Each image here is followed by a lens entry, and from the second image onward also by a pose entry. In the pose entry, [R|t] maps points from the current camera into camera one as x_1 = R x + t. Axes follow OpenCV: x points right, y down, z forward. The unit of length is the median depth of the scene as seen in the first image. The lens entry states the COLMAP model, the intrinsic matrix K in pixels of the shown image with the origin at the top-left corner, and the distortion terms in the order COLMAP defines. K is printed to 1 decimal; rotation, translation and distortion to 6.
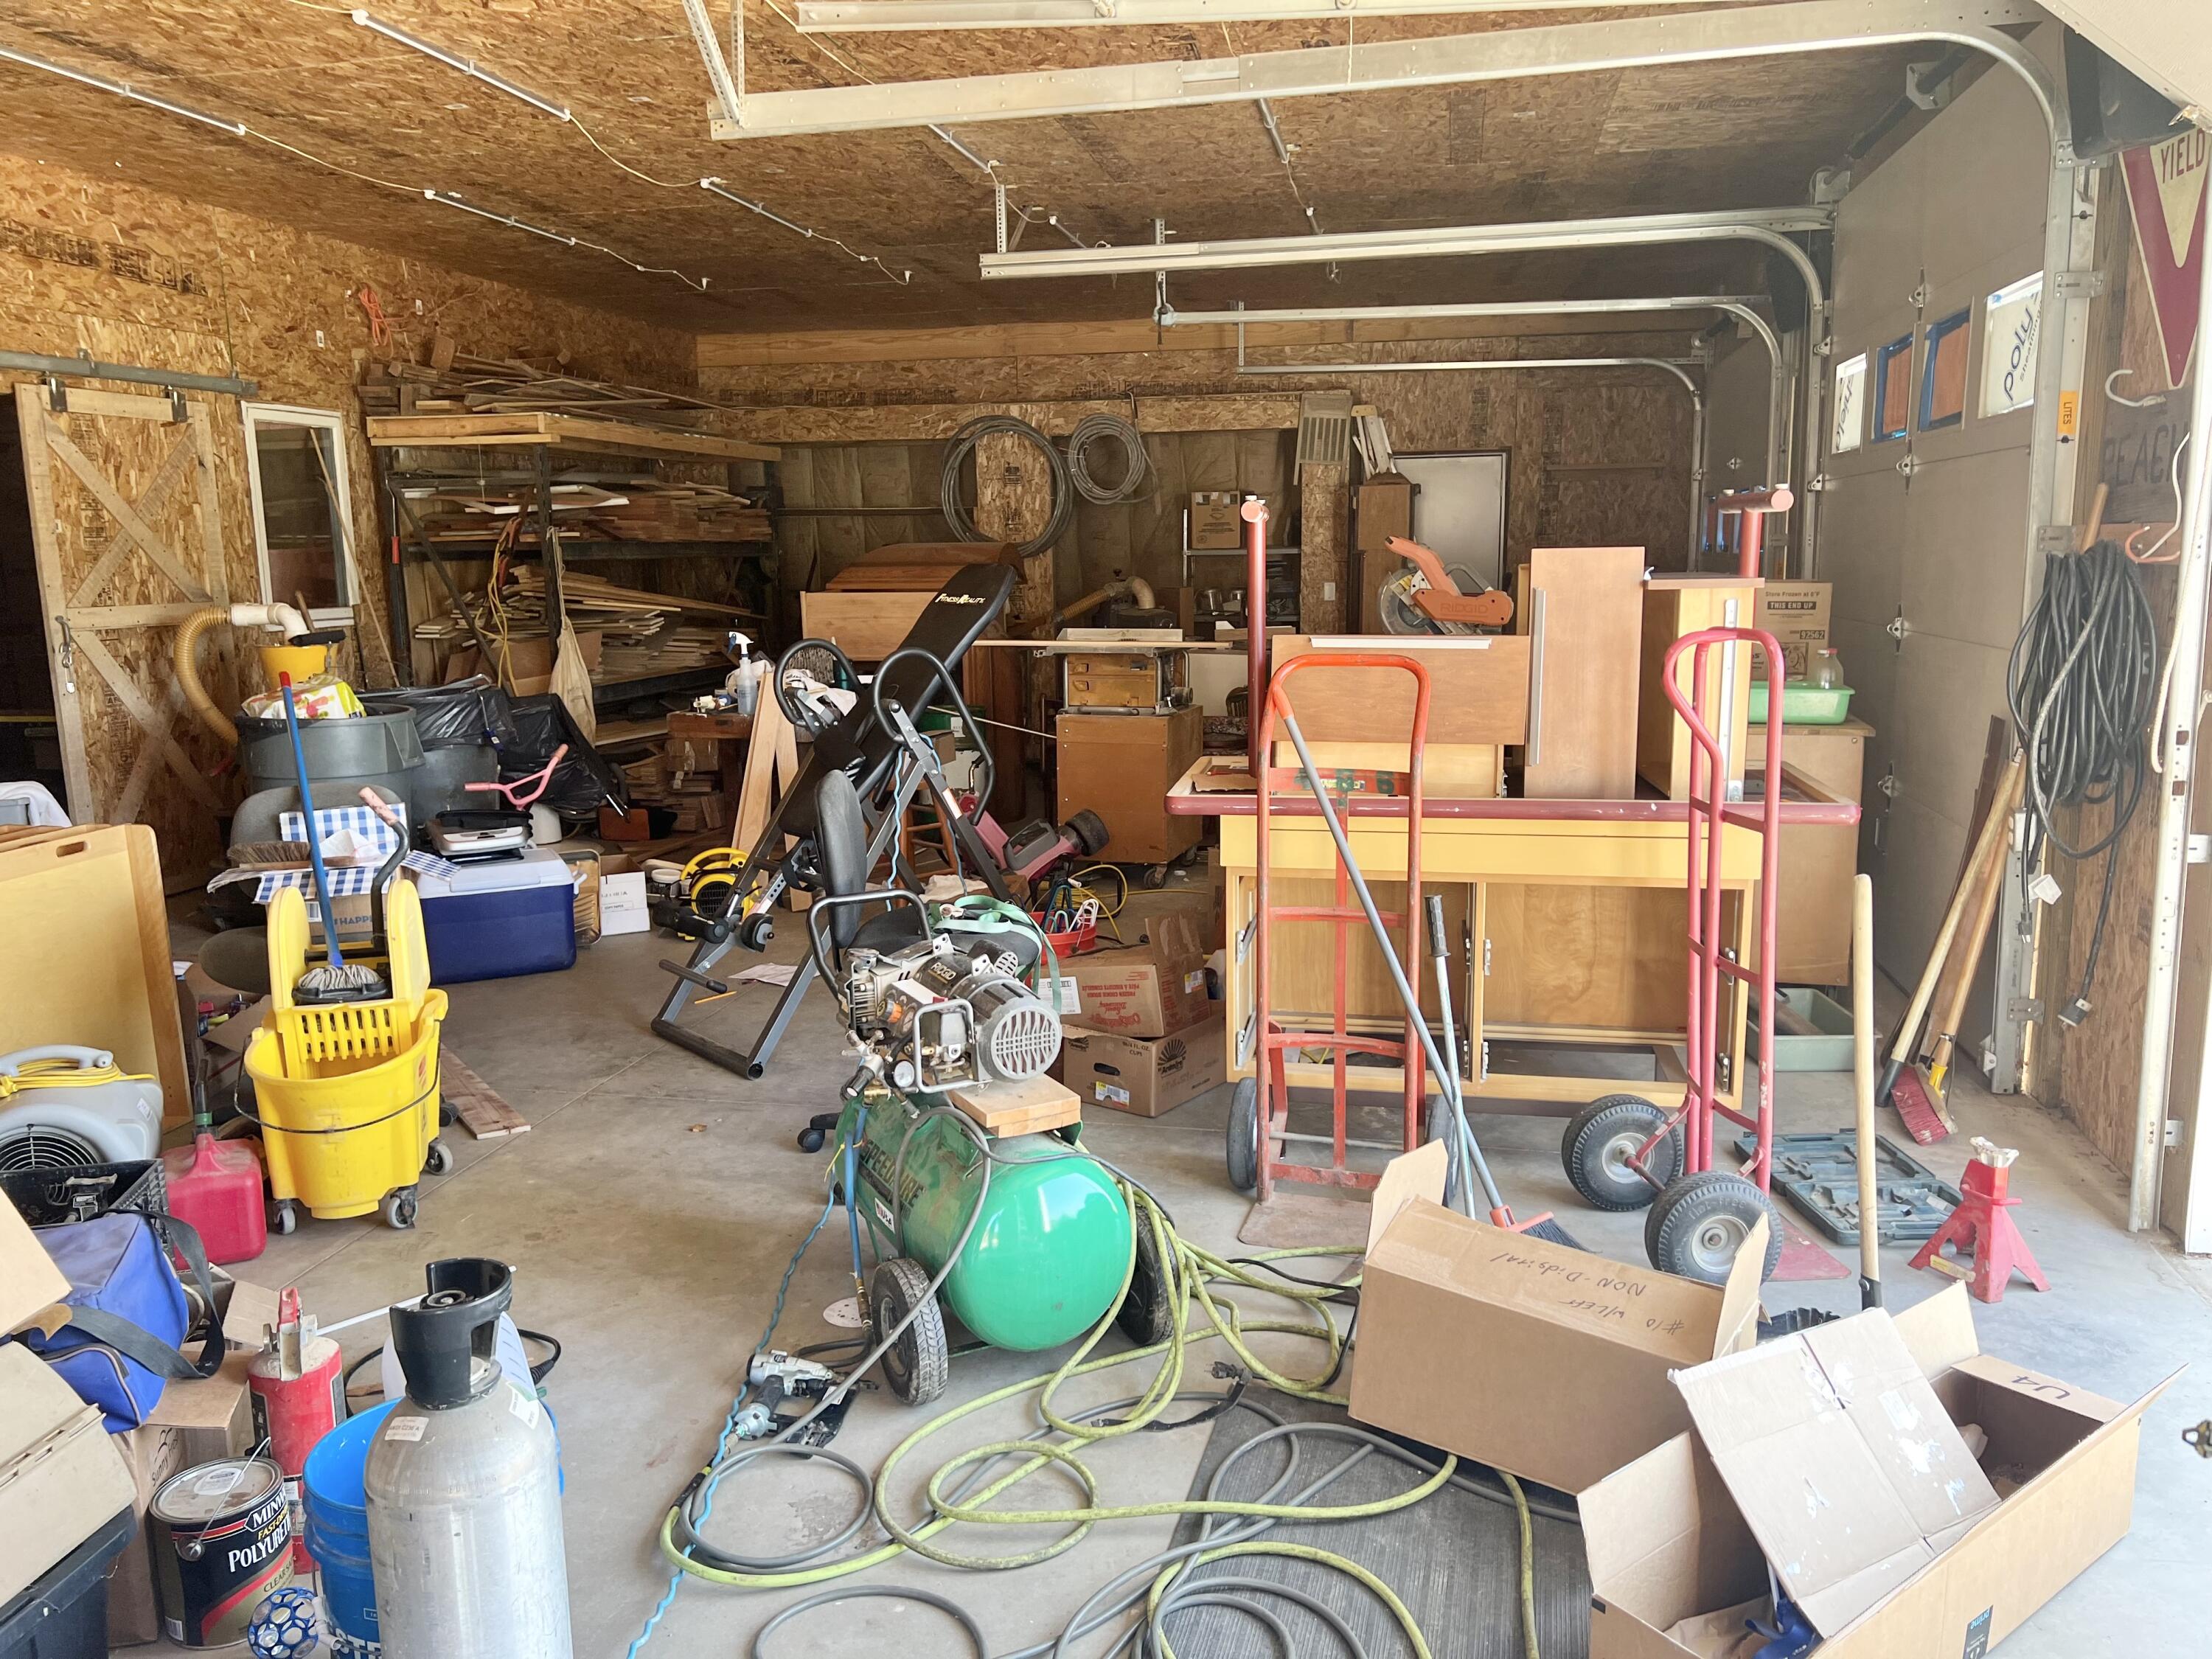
lens RADIAL K [[1679.6, 0, 1102.4], [0, 1679.6, 845.1], [0, 0, 1]] dist [0.060330, -0.067807]
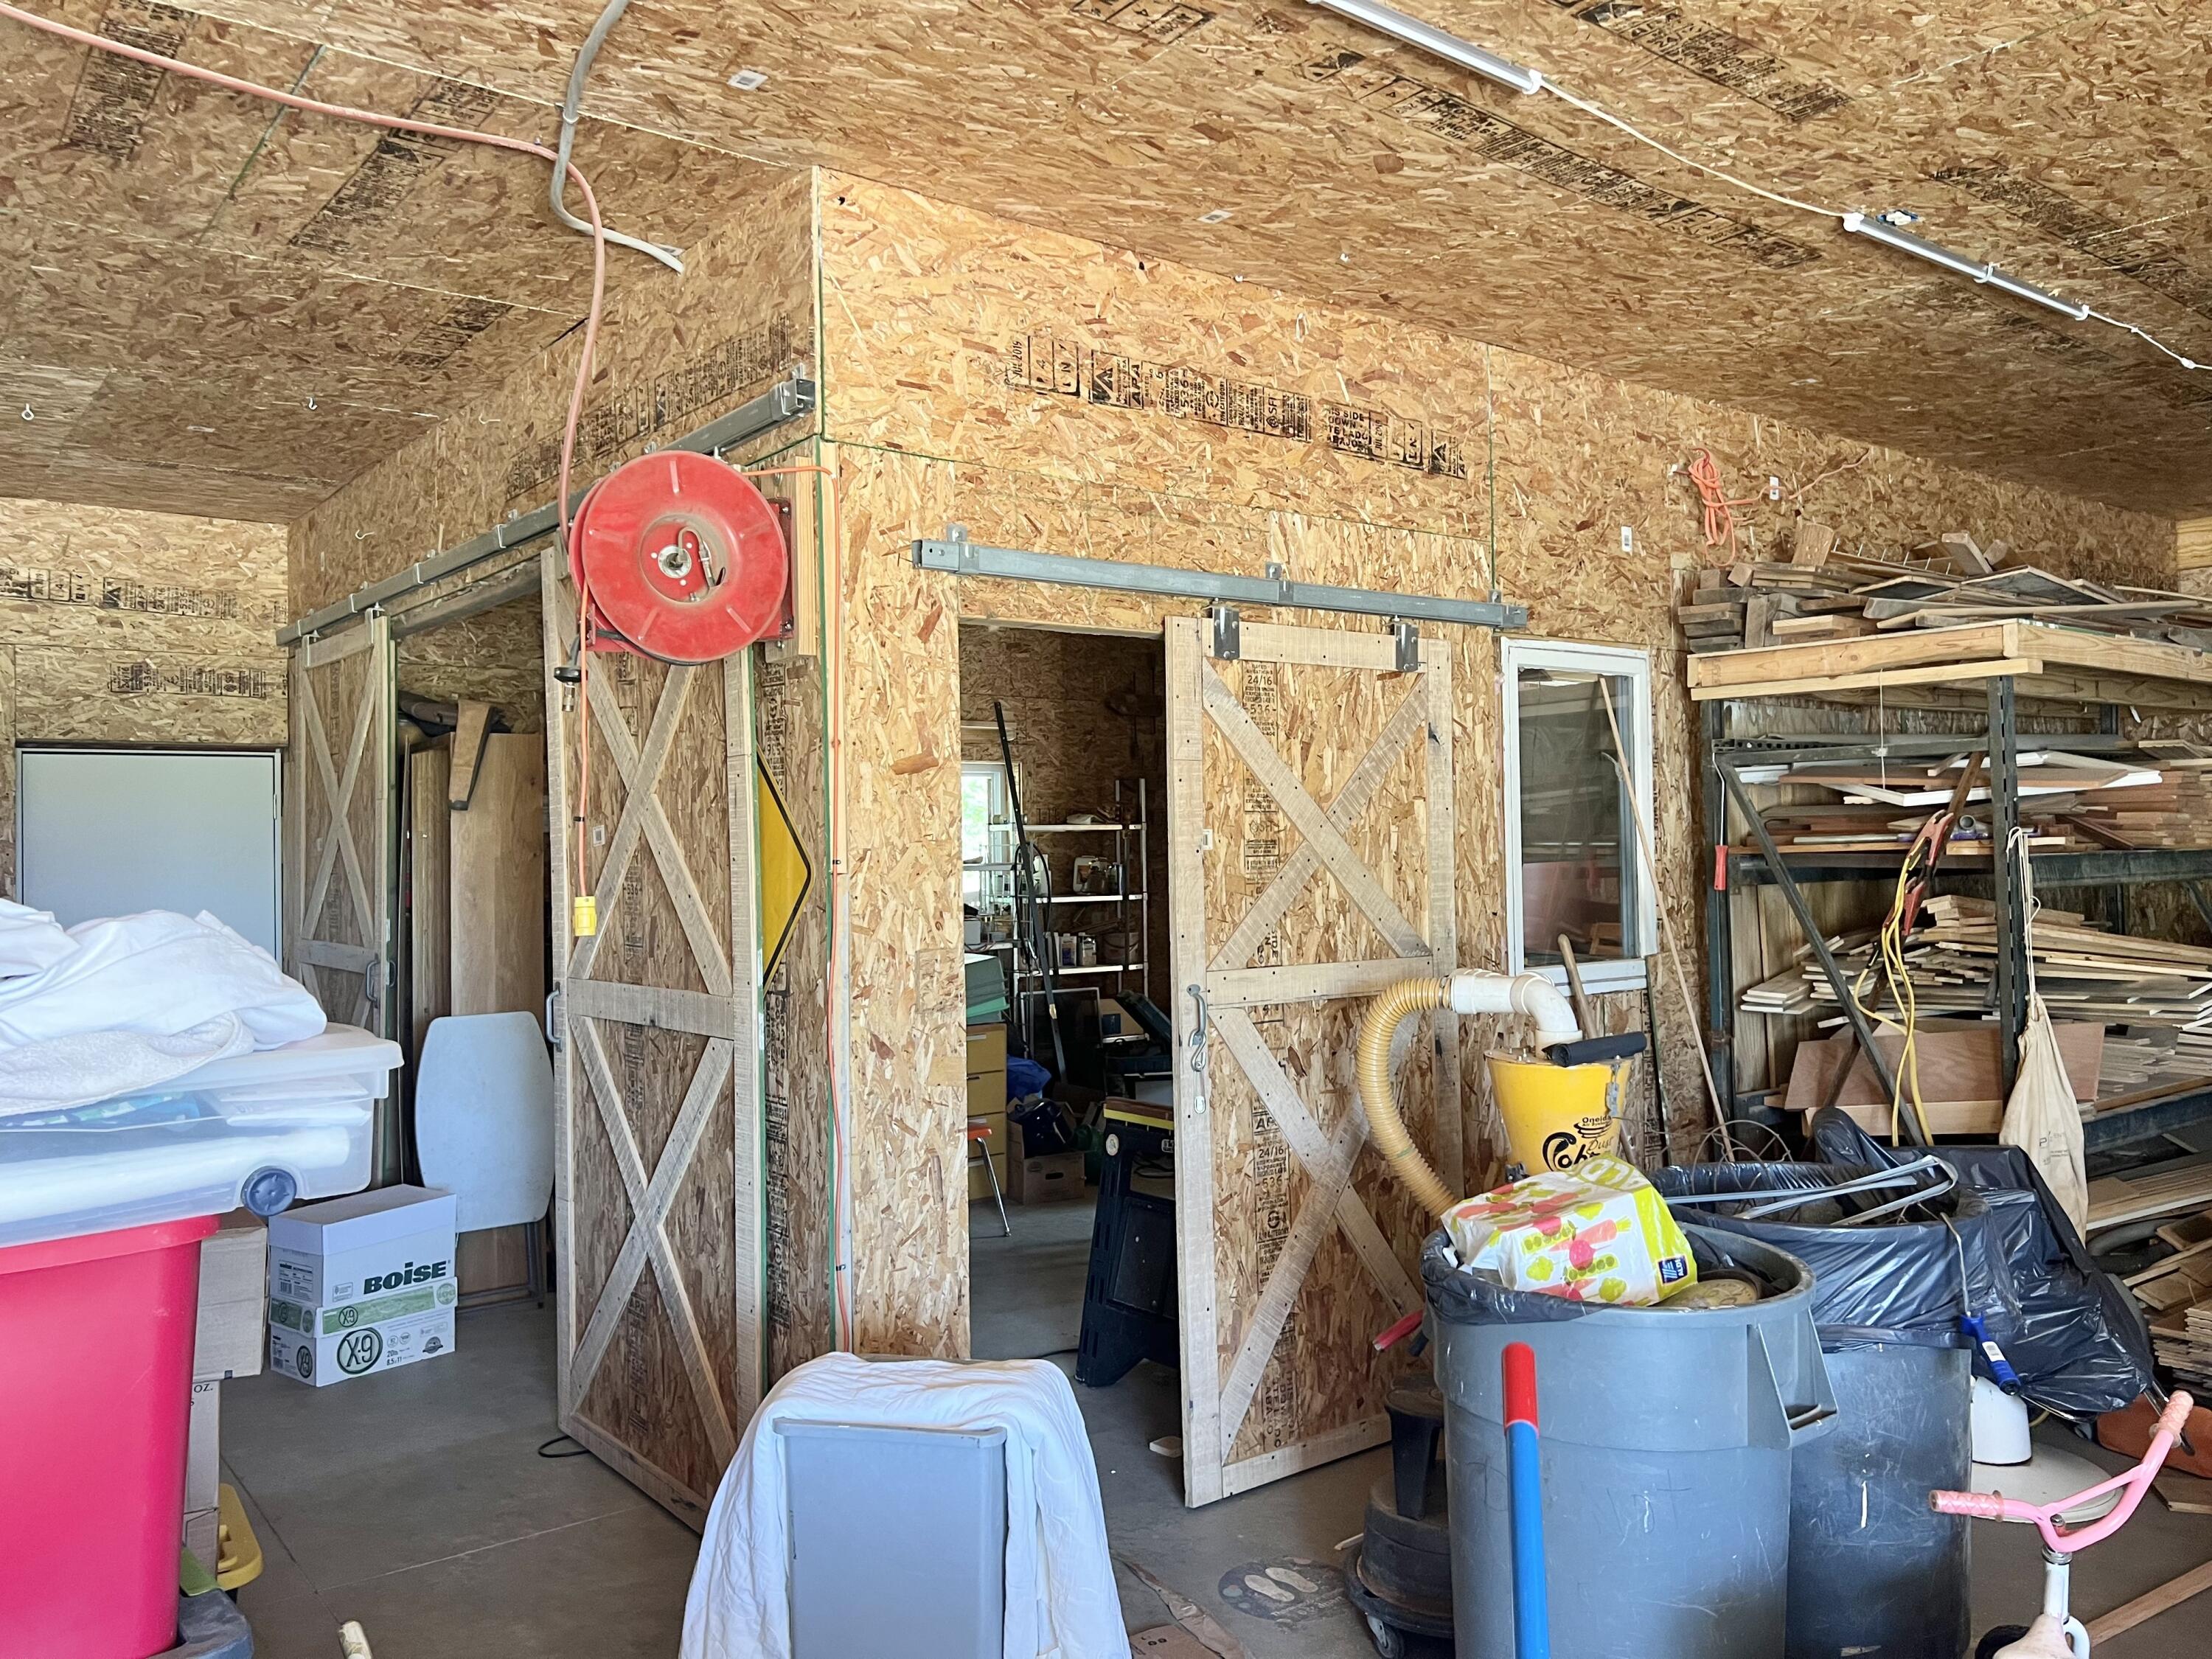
lens RADIAL K [[1679.6, 0, 1094.1], [0, 1679.6, 812.0], [0, 0, 1]] dist [0.060330, -0.067807]
pose [[0.761248, -0.010775, -0.648371, -0.252708], [-0.109724, 0.983304, -0.145168, -0.105047], [0.639110, 0.181650, 0.747357, 0.521689]]
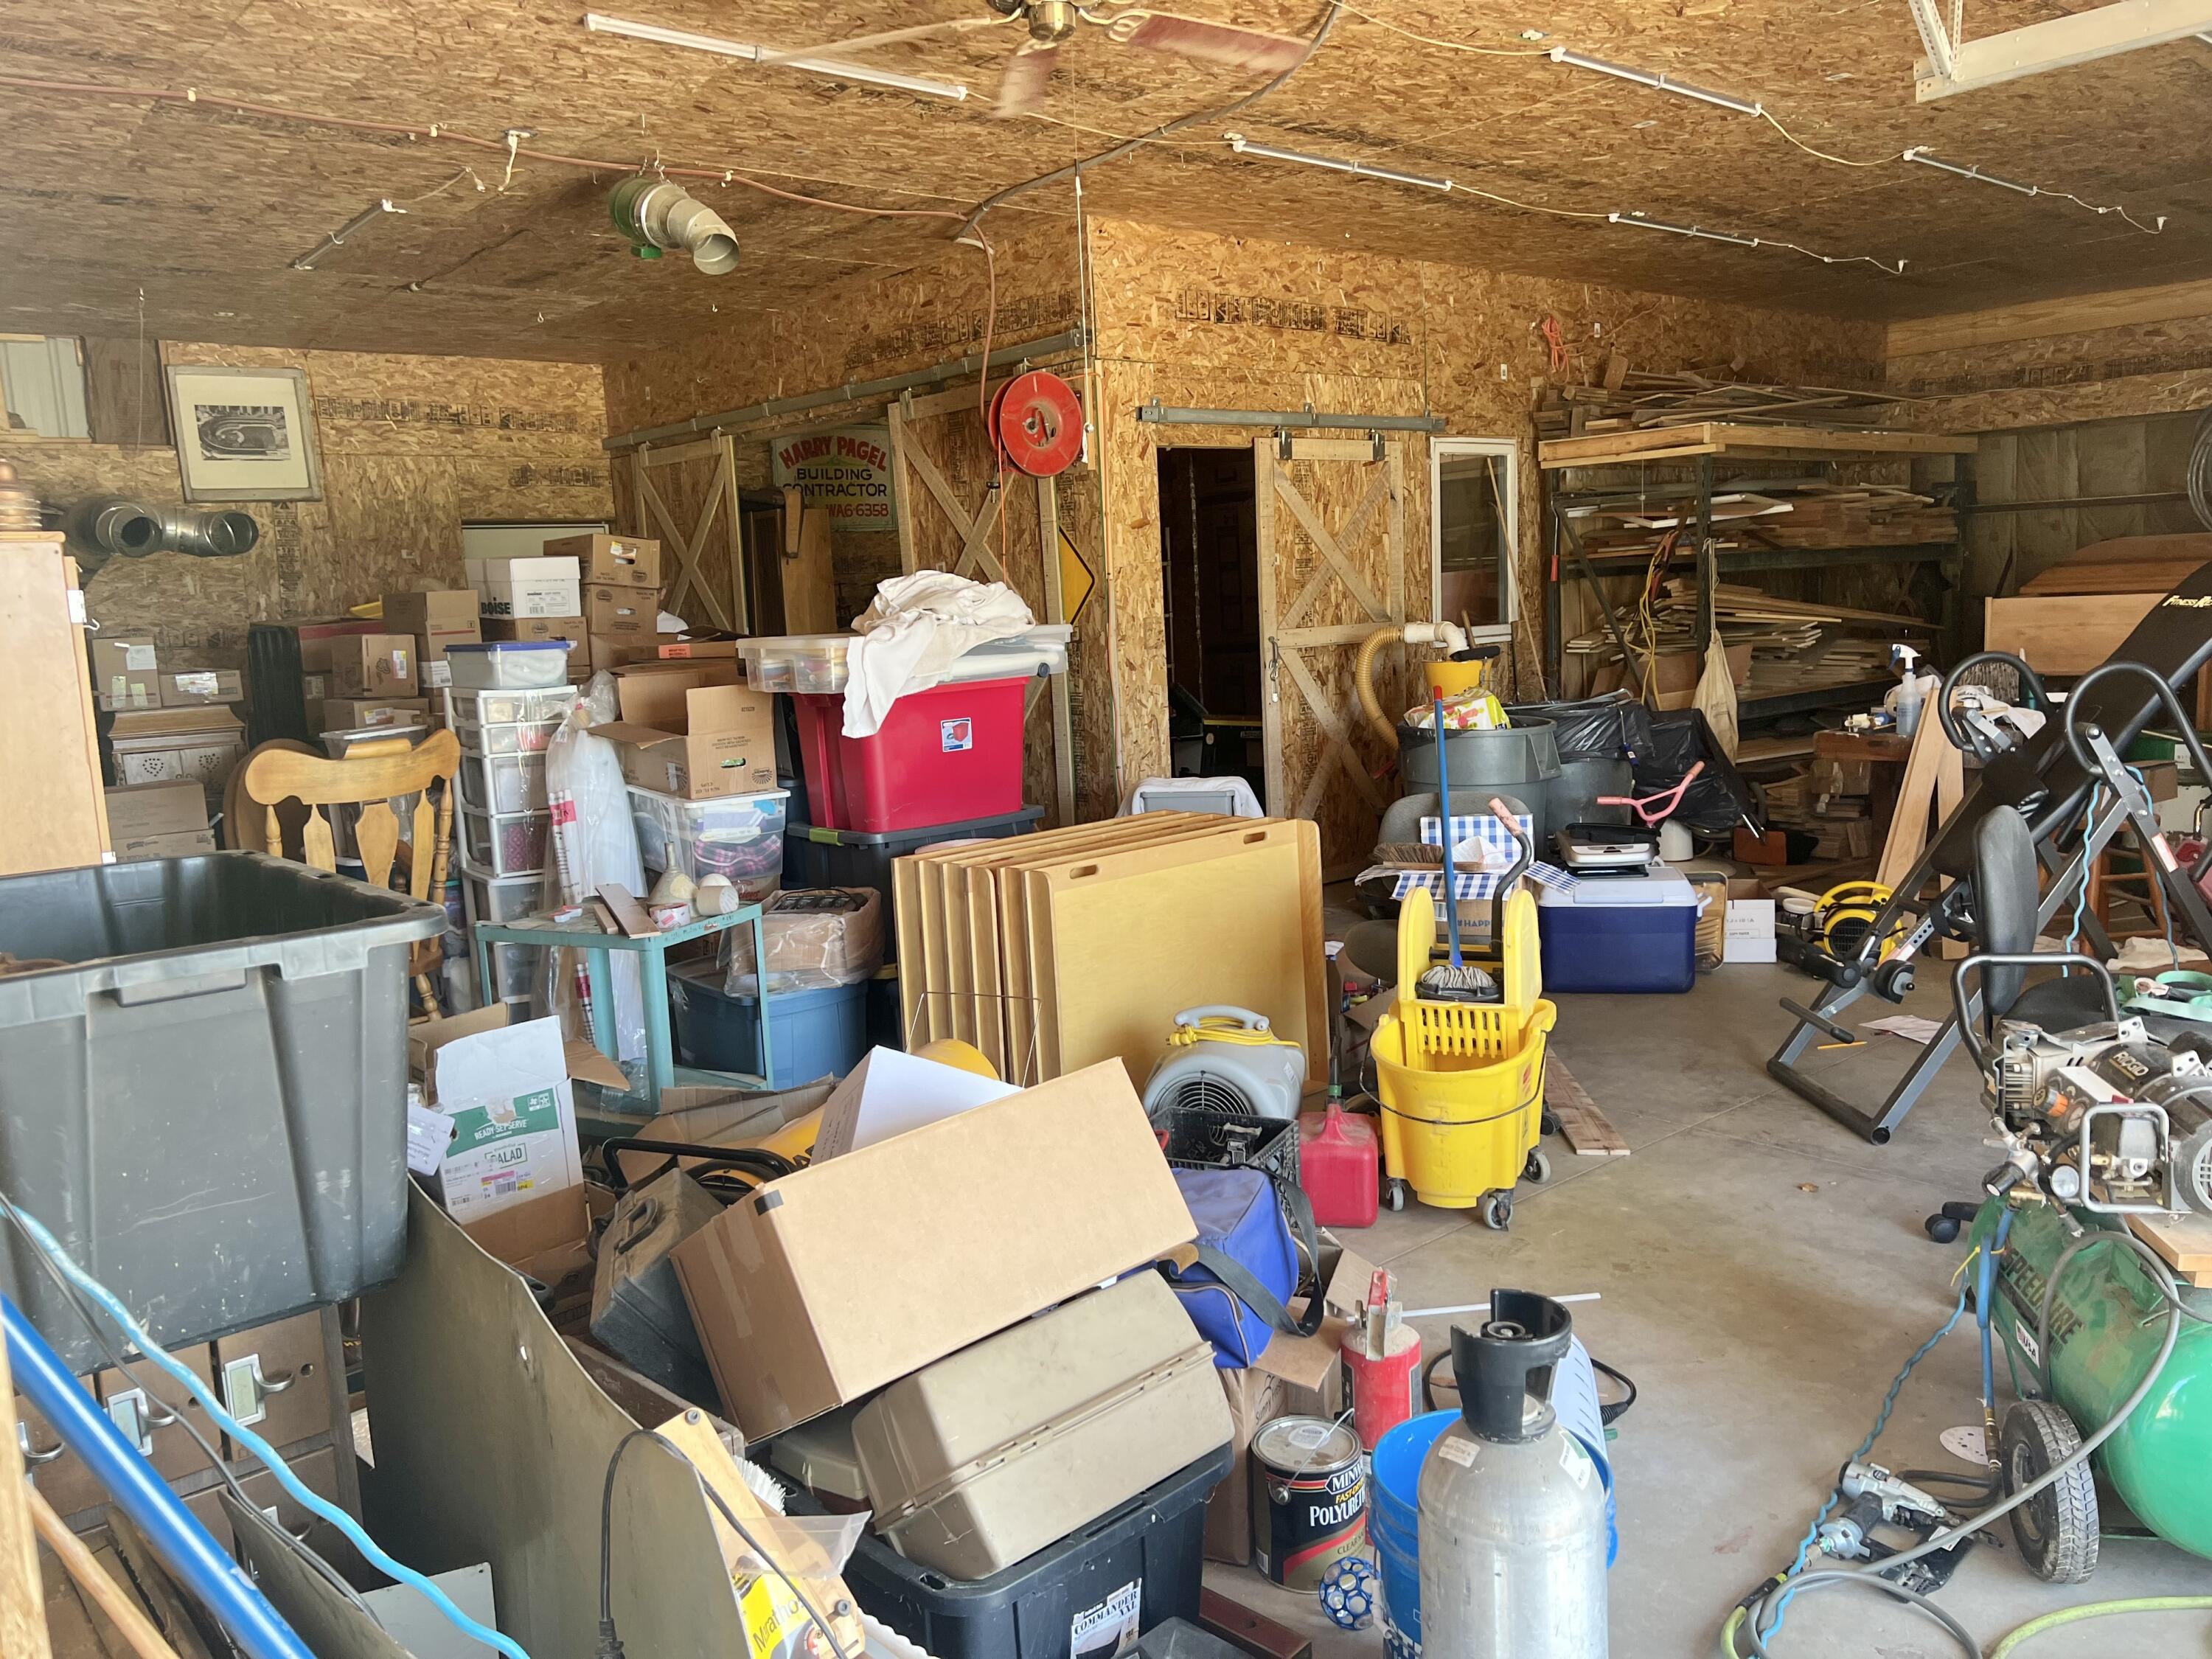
lens RADIAL K [[1679.6, 0, 1101.3], [0, 1679.6, 836.6], [0, 0, 1]] dist [0.060330, -0.067807]
pose [[0.792930, 0.065391, -0.605794, 0.000531], [-0.072879, 0.997266, 0.012255, -0.003103], [0.604939, 0.034432, 0.795527, 0.018708]]
